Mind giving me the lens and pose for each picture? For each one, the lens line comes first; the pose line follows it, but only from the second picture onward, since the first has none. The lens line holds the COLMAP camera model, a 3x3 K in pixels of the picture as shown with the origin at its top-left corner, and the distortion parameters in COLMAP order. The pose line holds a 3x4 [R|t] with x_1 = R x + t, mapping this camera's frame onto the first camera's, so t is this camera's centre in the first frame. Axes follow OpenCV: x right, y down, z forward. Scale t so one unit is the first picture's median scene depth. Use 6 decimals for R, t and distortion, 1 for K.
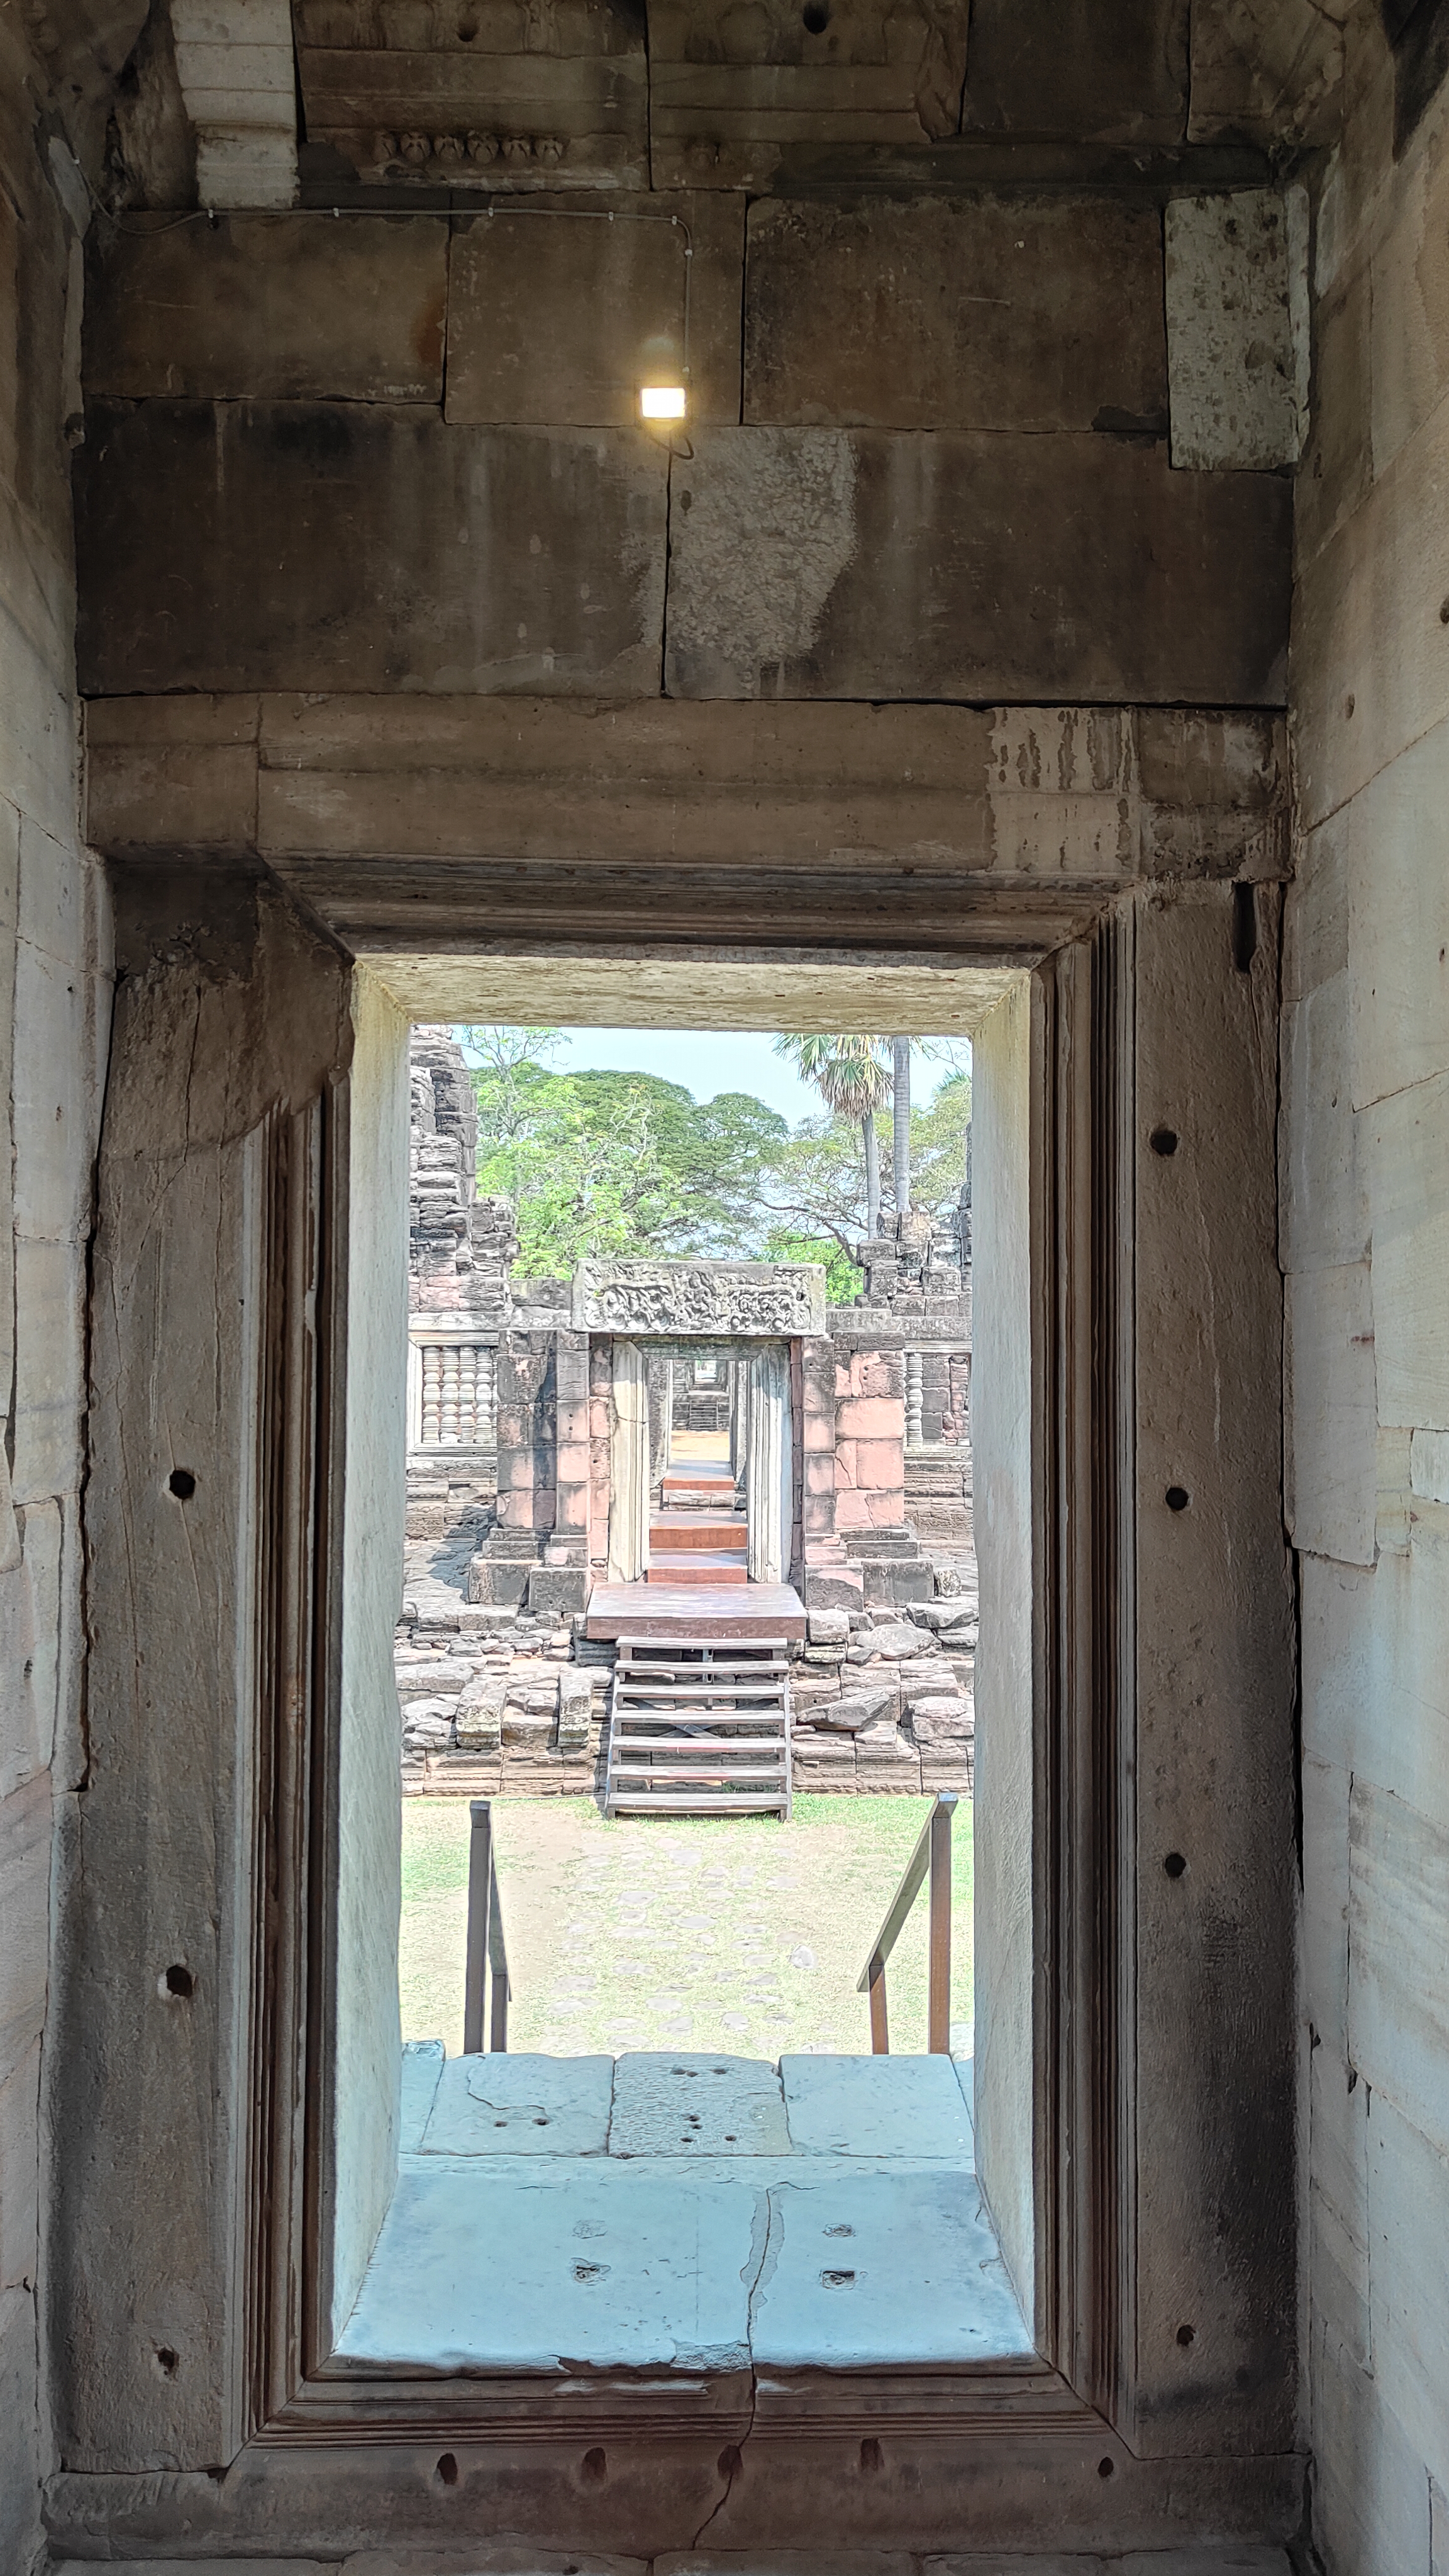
lens RADIAL K [[1754.3, 0, 734.7], [0, 1754.3, 1282.9], [0, 0, 1]] dist [0.030795, -0.001639]
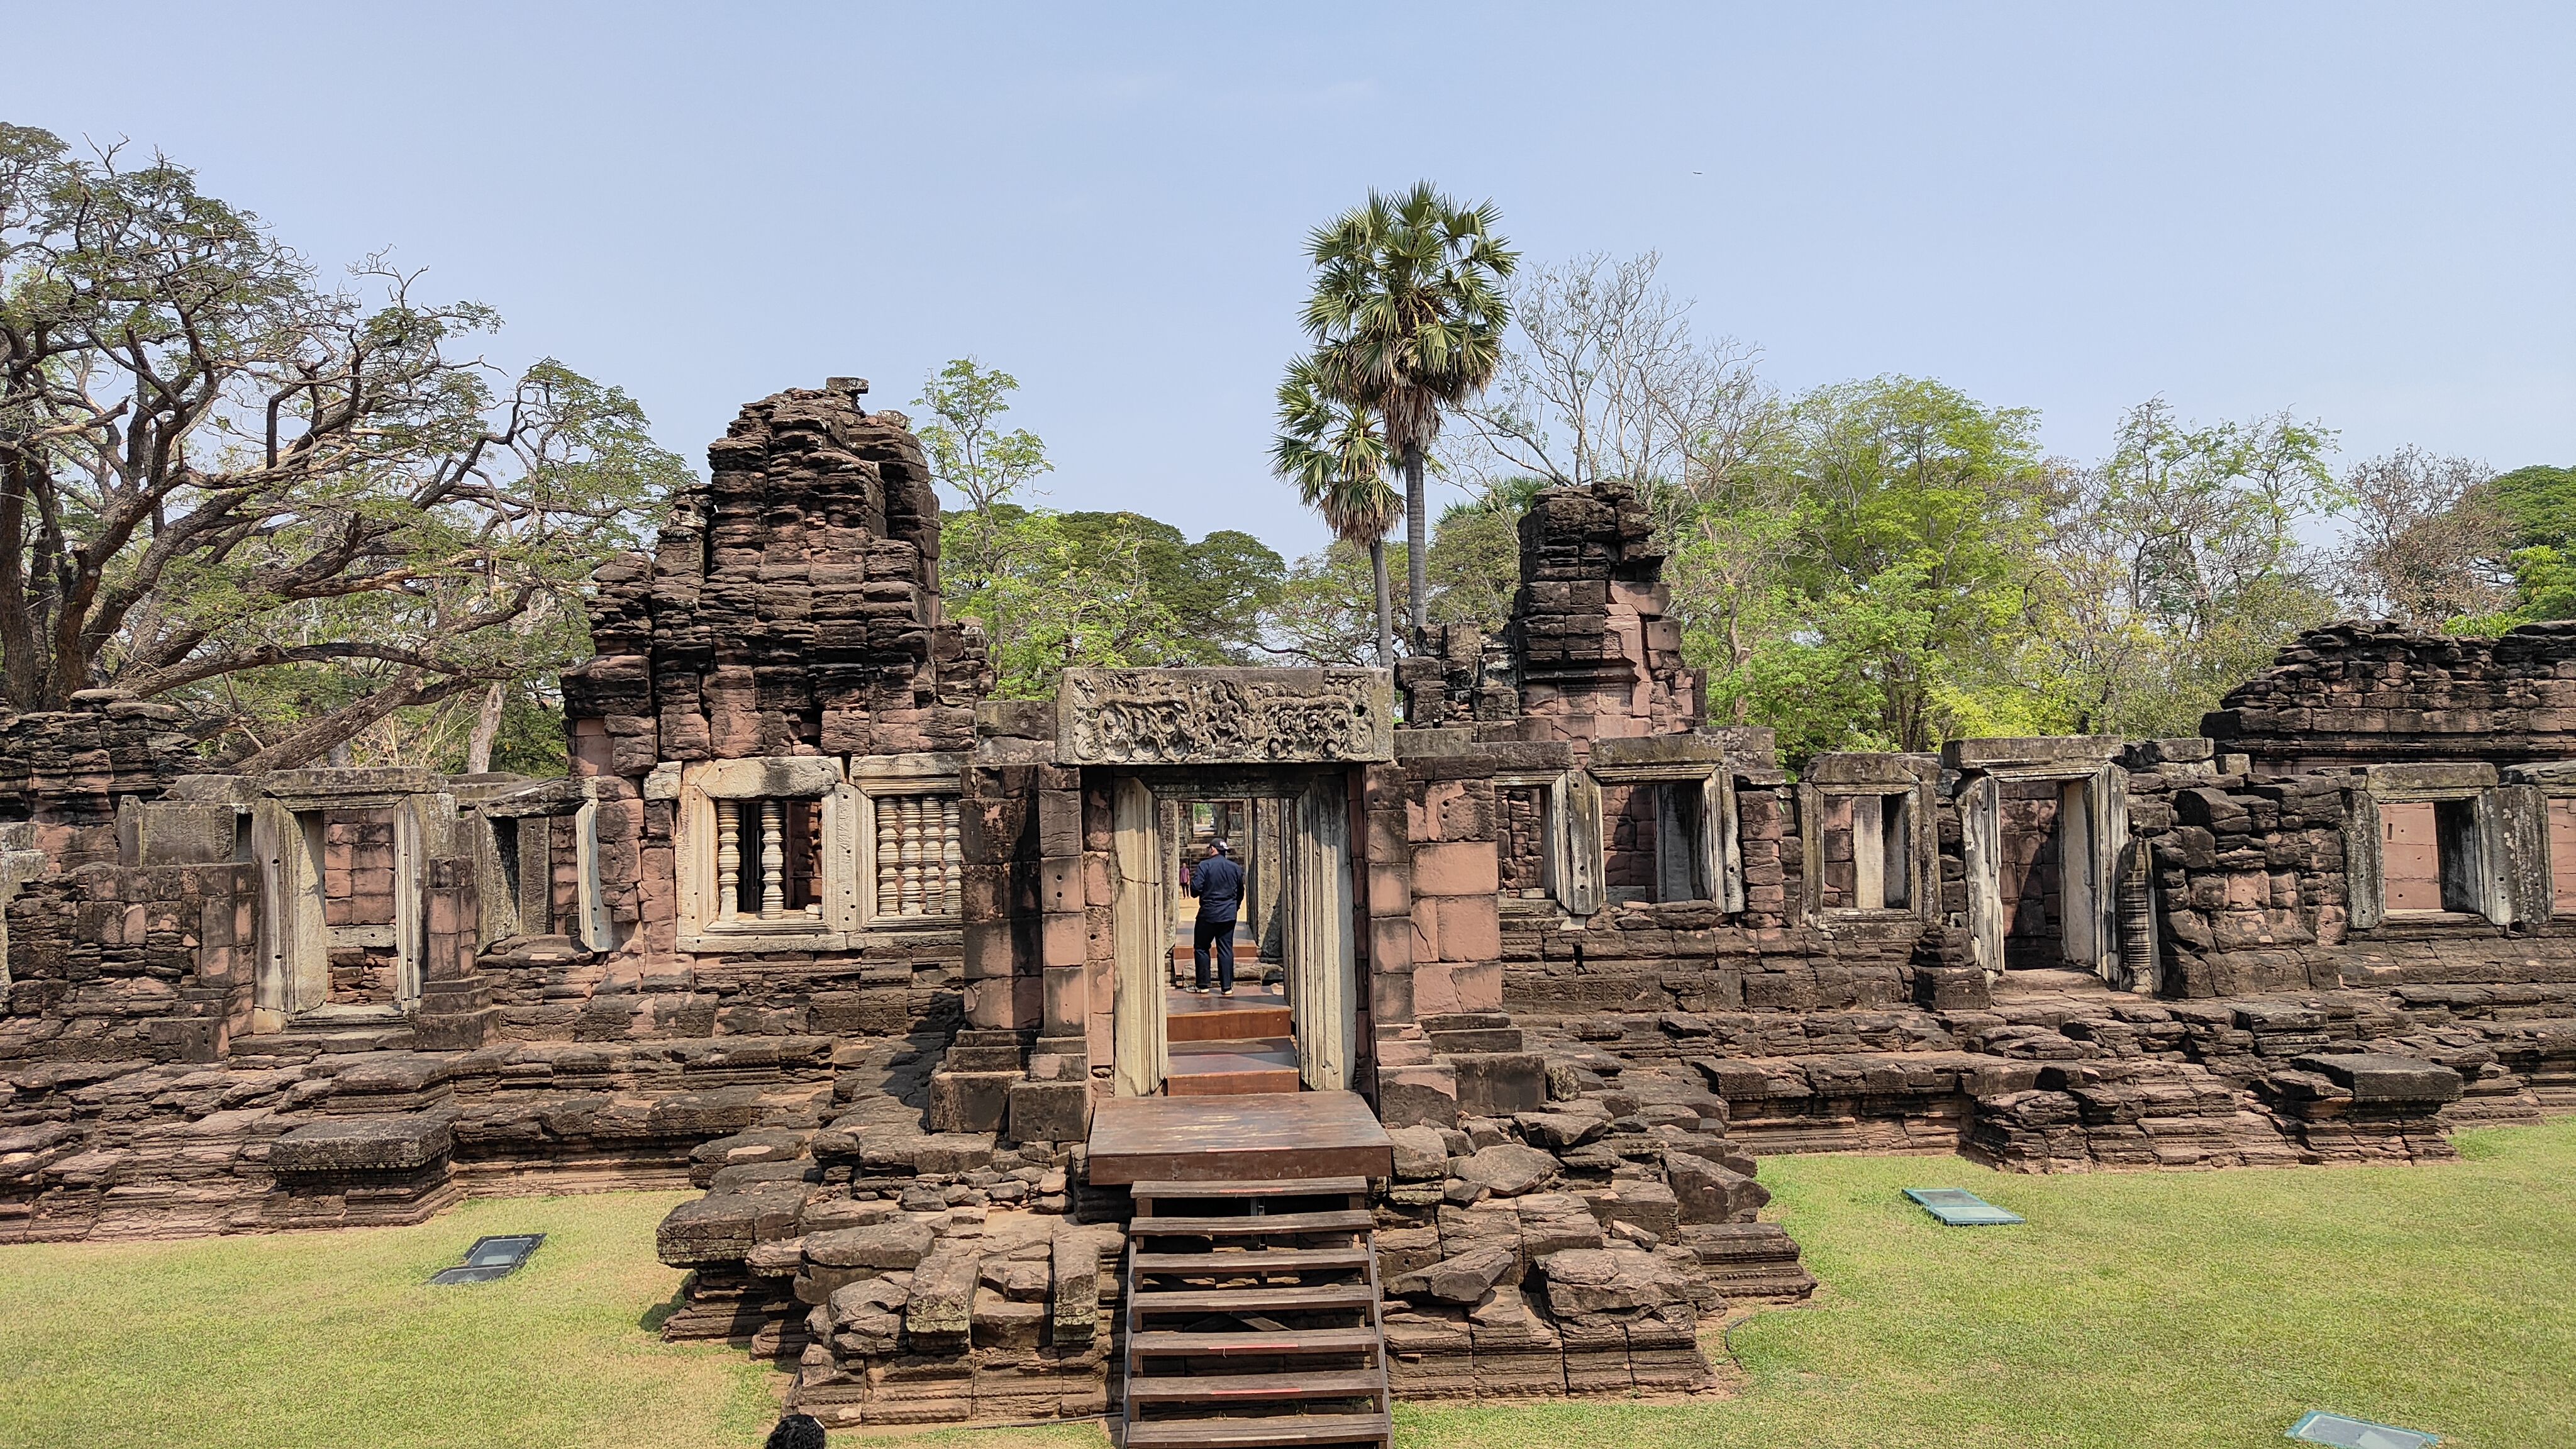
lens RADIAL K [[1754.3, 0, 1284.6], [0, 1754.3, 733.6], [0, 0, 1]] dist [0.030795, -0.001639]
pose [[0.999058, -0.028308, 0.032888, -0.020587], [0.028340, 0.999598, -0.000488, 0.017703], [-0.032861, 0.001420, 0.999459, 0.253067]]
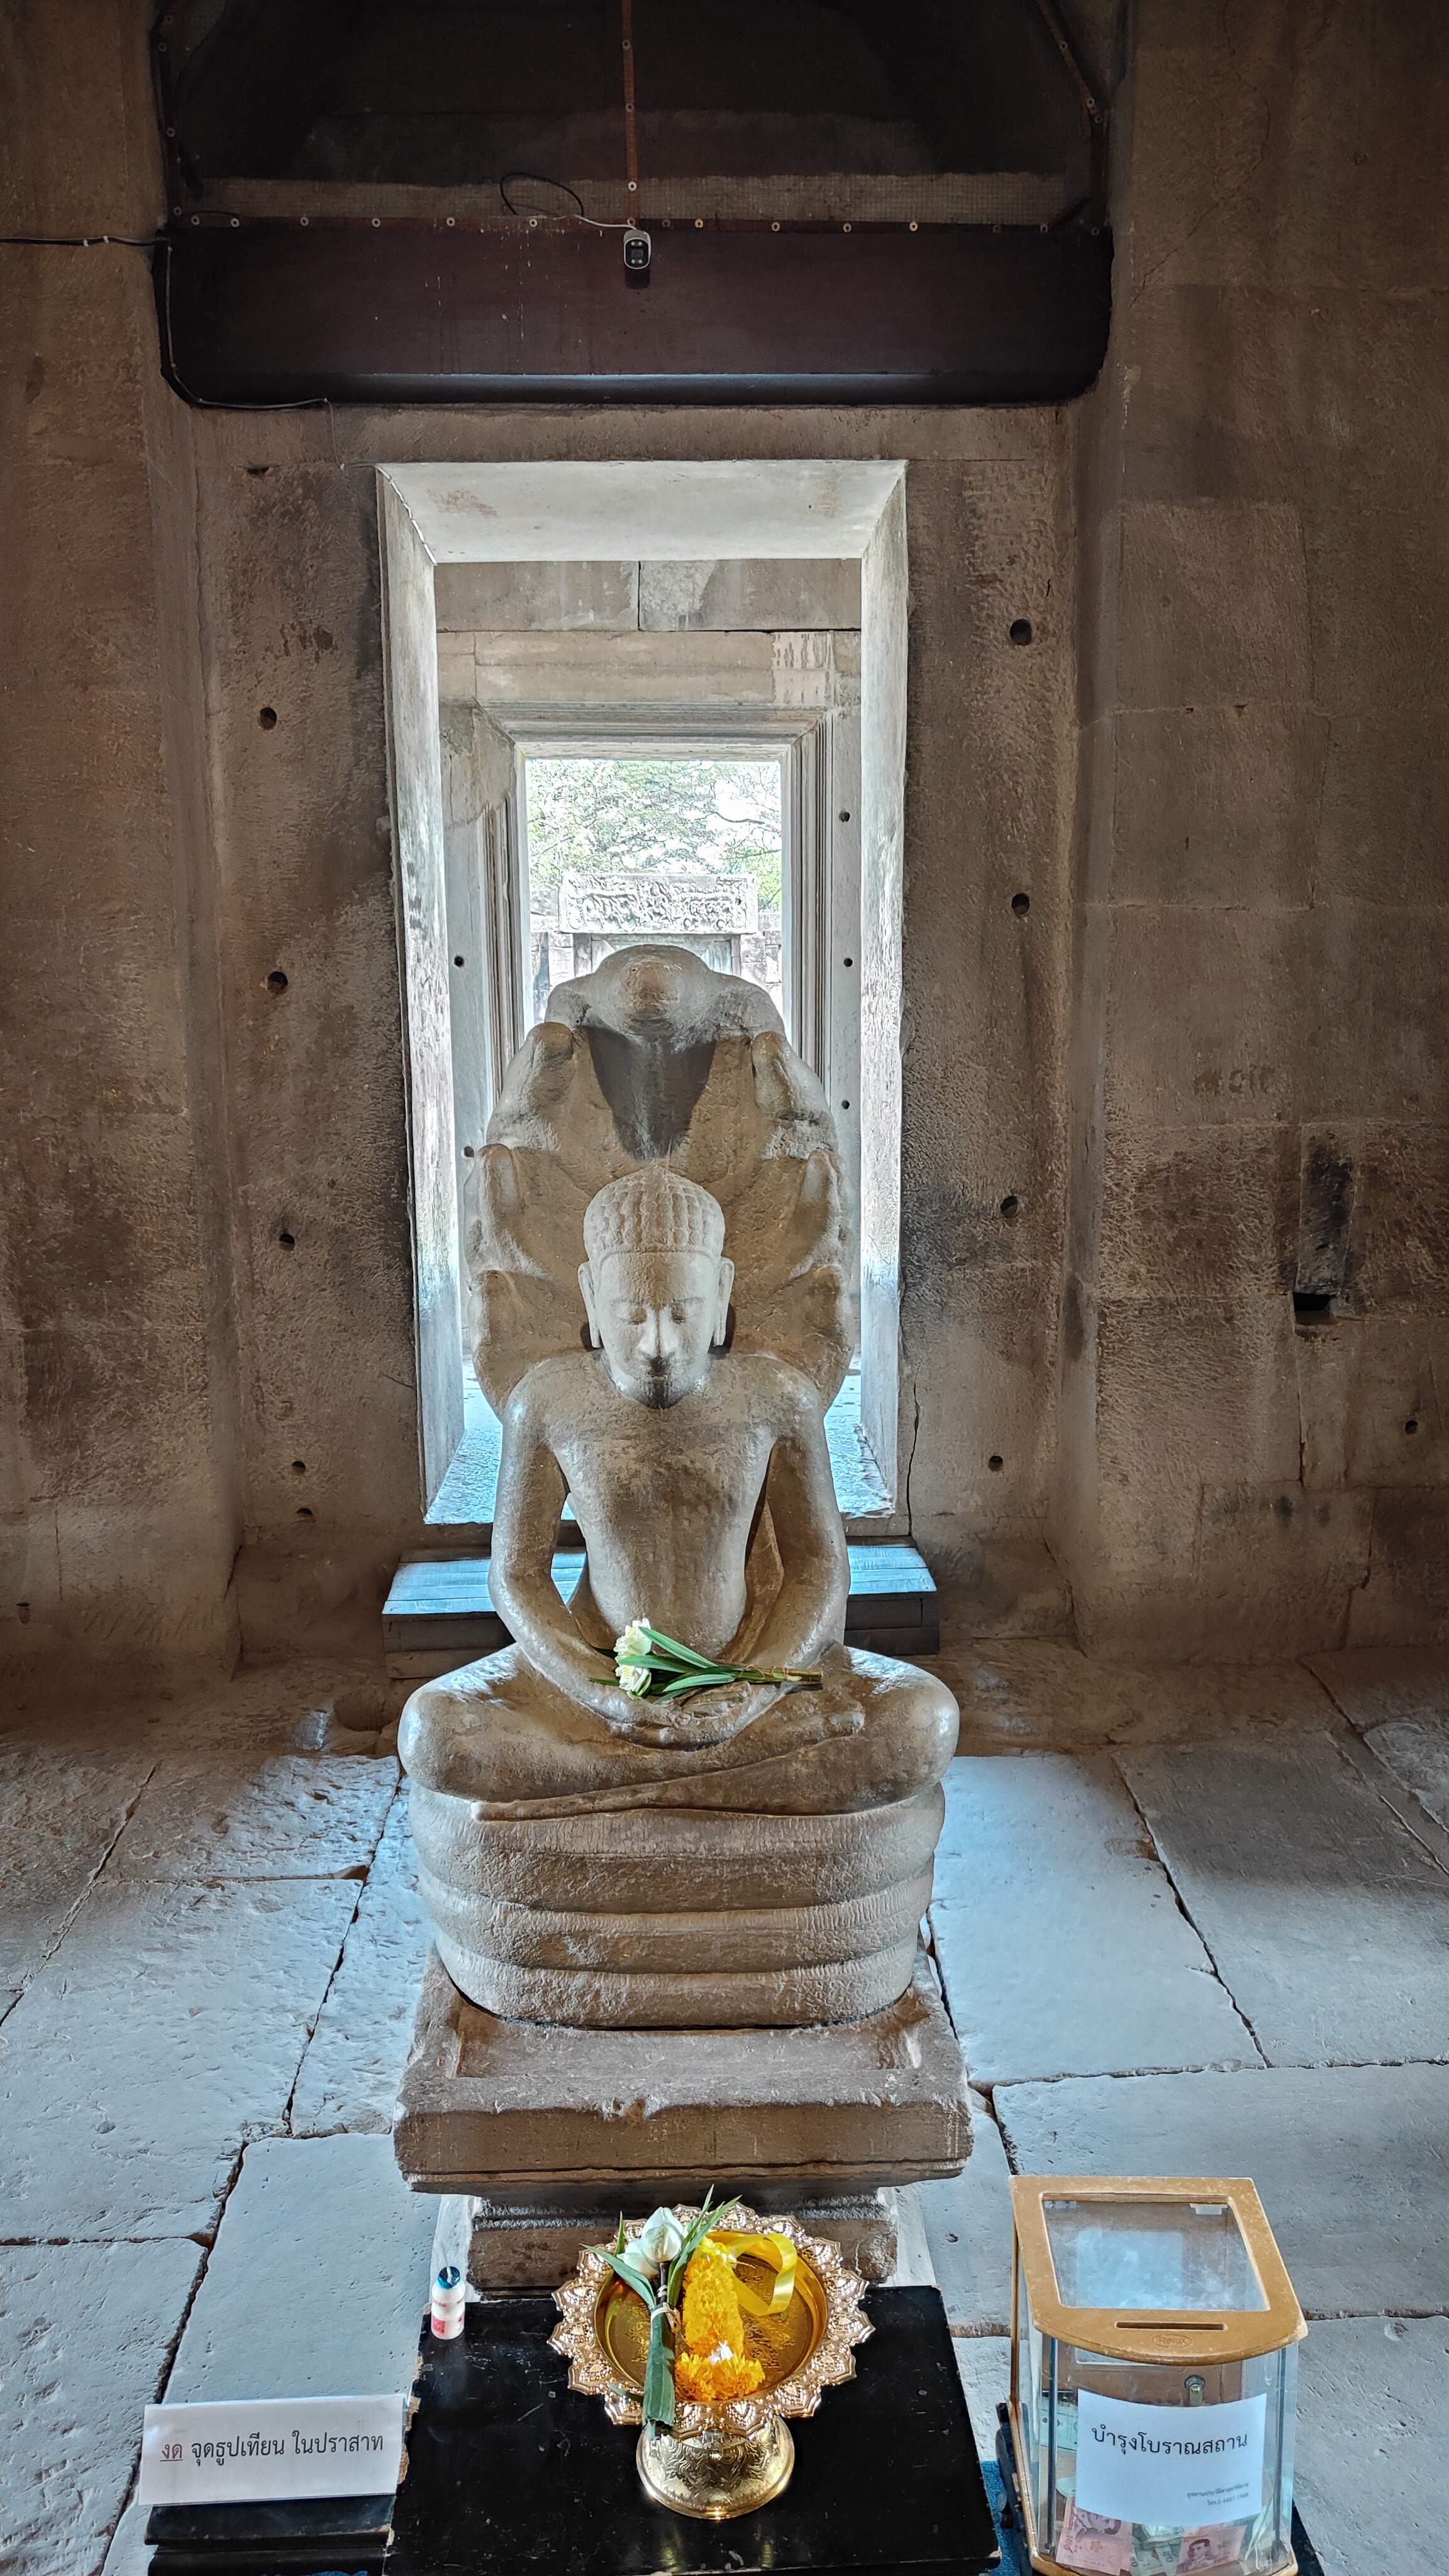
lens RADIAL K [[1754.3, 0, 725.0], [0, 1754.3, 1298.3], [0, 0, 1]] dist [0.030795, -0.001639]
pose [[0.999758, -0.017475, 0.013392, 0.005842], [0.014073, 0.975010, 0.221714, 0.005914], [-0.016932, -0.221472, 0.975020, -0.311631]]
